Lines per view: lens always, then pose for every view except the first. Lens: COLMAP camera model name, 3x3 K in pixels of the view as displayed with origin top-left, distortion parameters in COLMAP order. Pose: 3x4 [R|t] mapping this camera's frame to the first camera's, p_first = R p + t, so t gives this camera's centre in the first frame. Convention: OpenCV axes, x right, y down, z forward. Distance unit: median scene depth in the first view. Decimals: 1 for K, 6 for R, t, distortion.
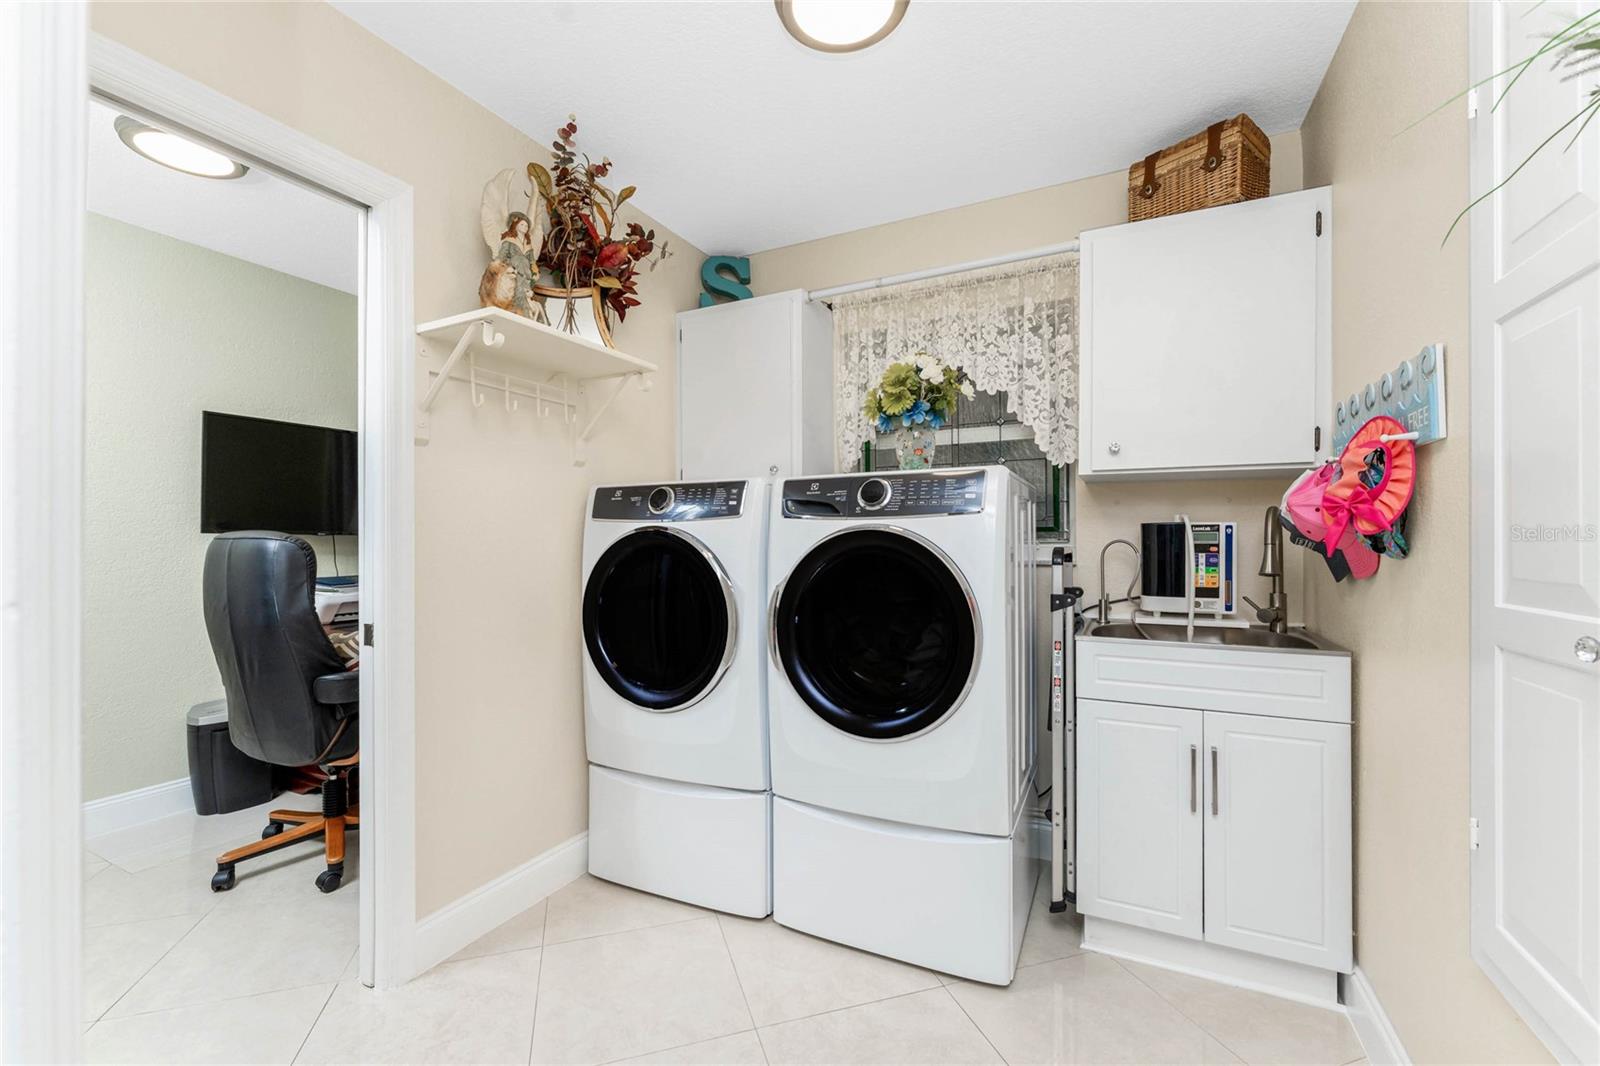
lens RADIAL K [[643.2, 0, 786.5], [0, 643.2, 545.2], [0, 0, 1]] dist [-0.001545, -0.000070]
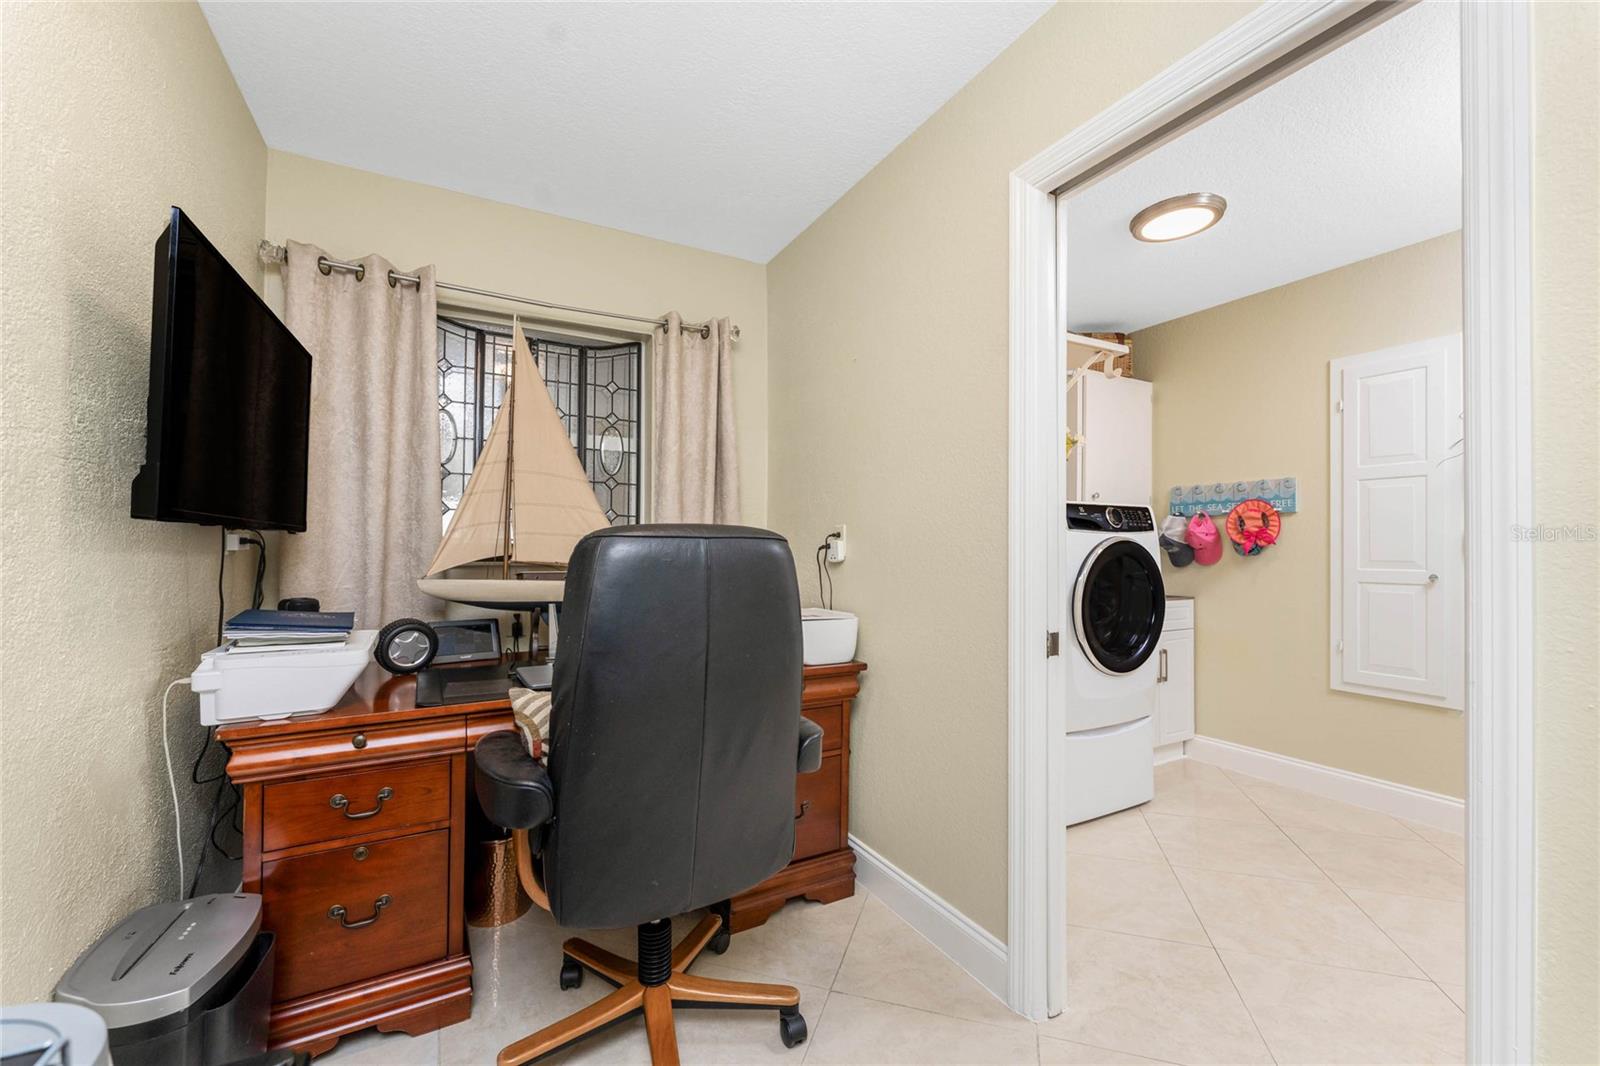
lens RADIAL K [[643.2, 0, 795.2], [0, 643.2, 544.7], [0, 0, 1]] dist [-0.001545, -0.000070]
pose [[0.575969, 0.005770, 0.817451, -1.431997], [-0.002663, 0.999983, -0.005182, -0.002623], [-0.817467, 0.000808, 0.575975, 0.663284]]
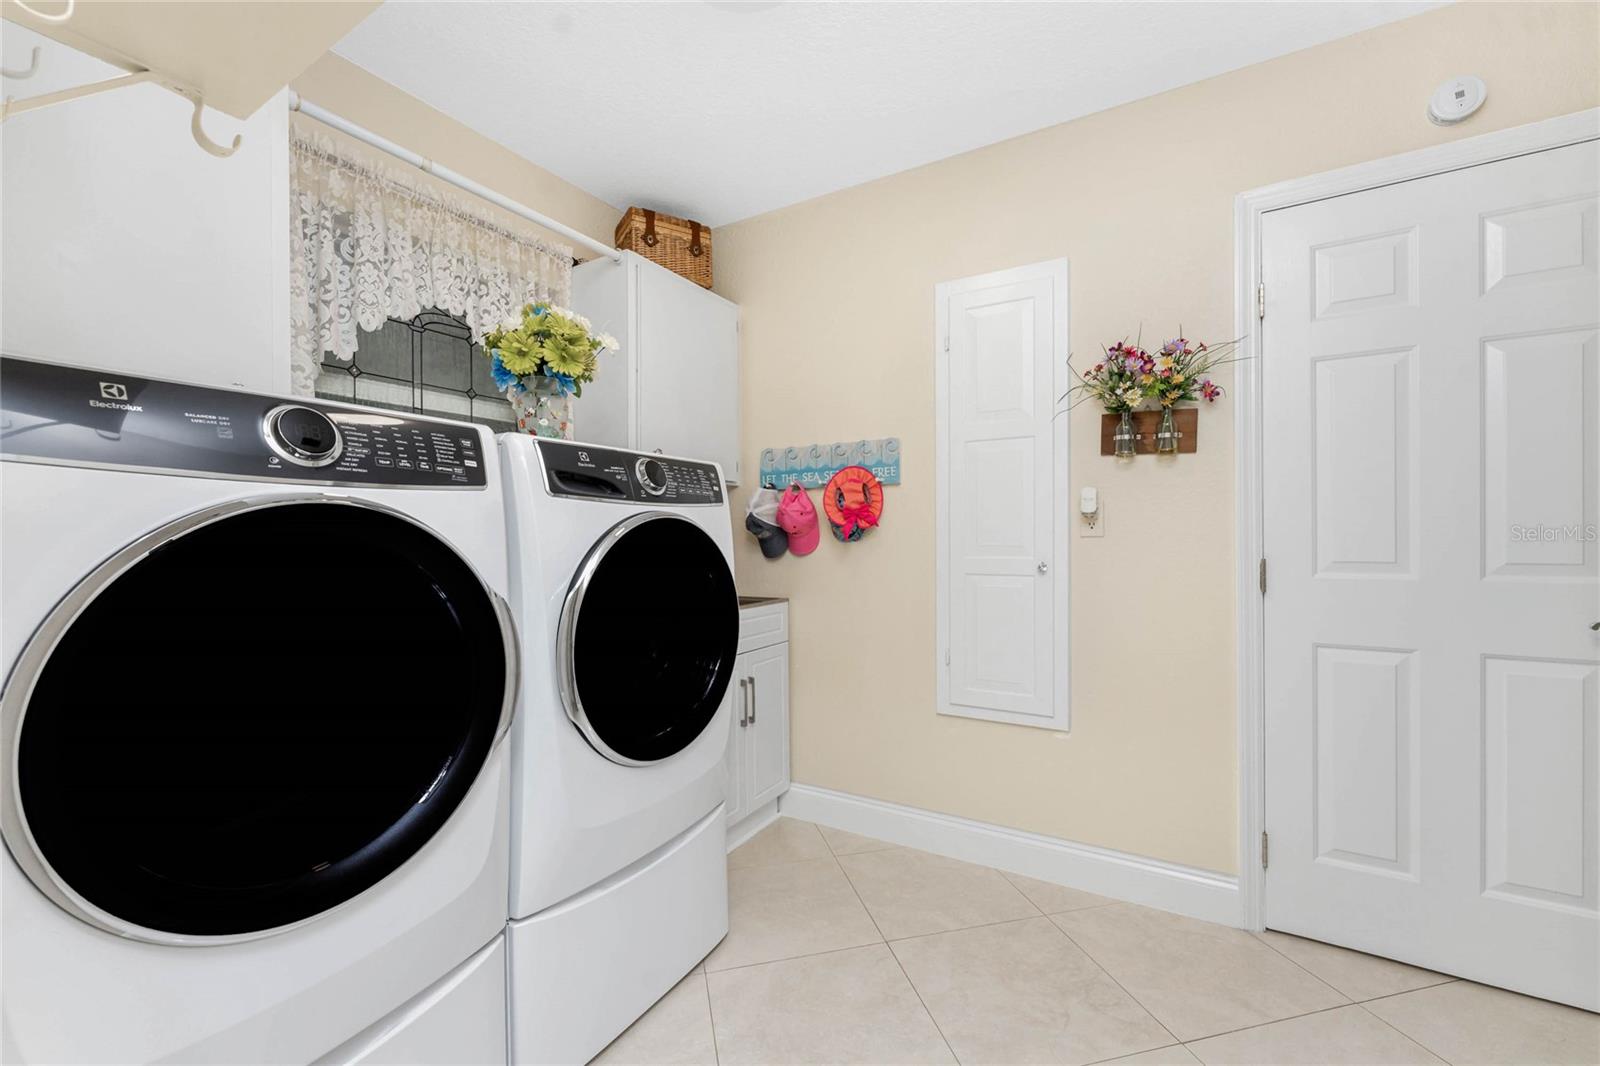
lens RADIAL K [[643.2, 0, 784.6], [0, 643.2, 540.5], [0, 0, 1]] dist [-0.001545, -0.000070]
pose [[0.092726, -0.009920, 0.995642, -0.639831], [0.007770, 0.999927, 0.009239, 0.000193], [-0.995661, 0.006880, 0.092797, 0.670243]]
